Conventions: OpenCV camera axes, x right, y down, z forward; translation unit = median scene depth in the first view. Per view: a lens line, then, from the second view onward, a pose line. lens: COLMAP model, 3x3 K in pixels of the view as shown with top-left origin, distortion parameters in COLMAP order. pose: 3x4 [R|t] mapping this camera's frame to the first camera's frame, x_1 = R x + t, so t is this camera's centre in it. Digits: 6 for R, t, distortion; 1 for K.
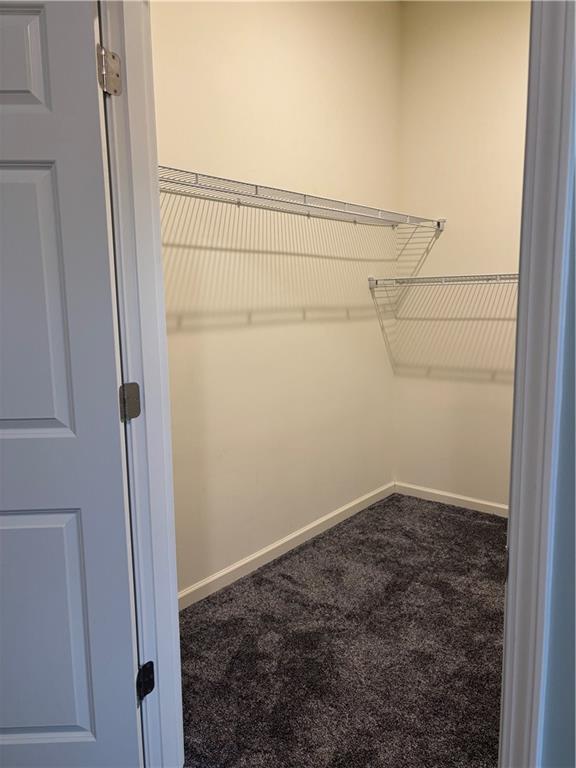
lens RADIAL K [[581.5, 0, 288.2], [0, 581.5, 383.6], [0, 0, 1]] dist [0.003058, -0.000593]
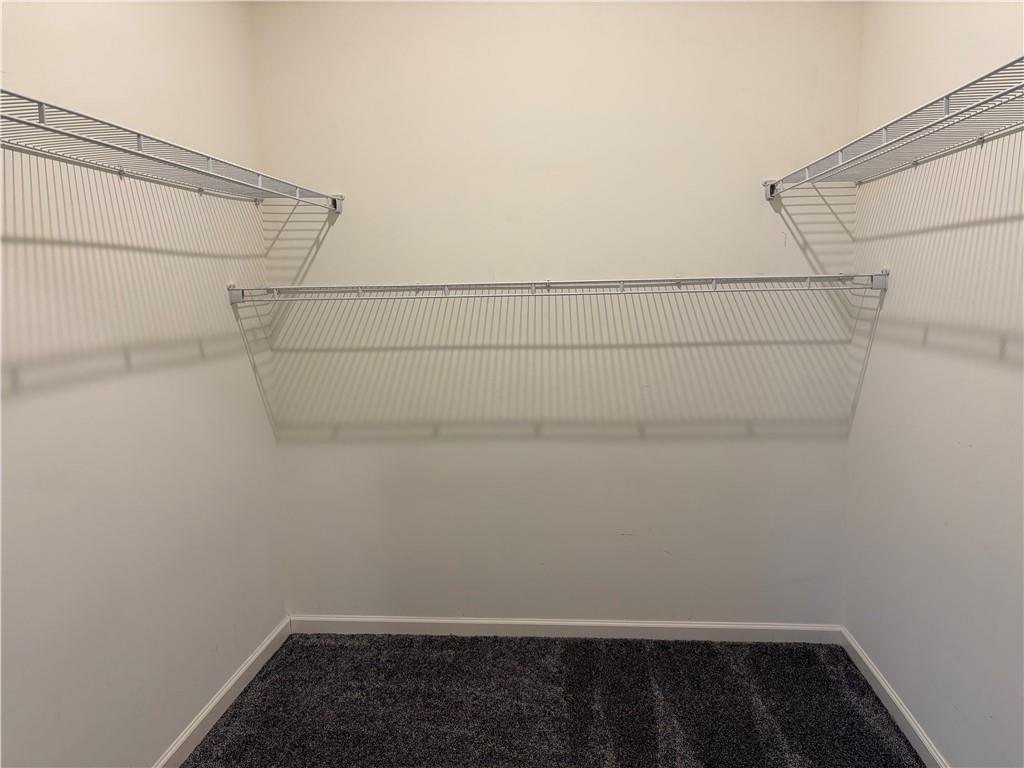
lens RADIAL K [[775.4, 0, 521.2], [0, 775.4, 368.8], [0, 0, 1]] dist [0.003058, -0.000593]
pose [[0.826179, -0.063015, 0.559872, -0.059832], [0.093001, 0.995347, -0.025209, -0.049309], [-0.555678, 0.072896, 0.828195, 0.184607]]
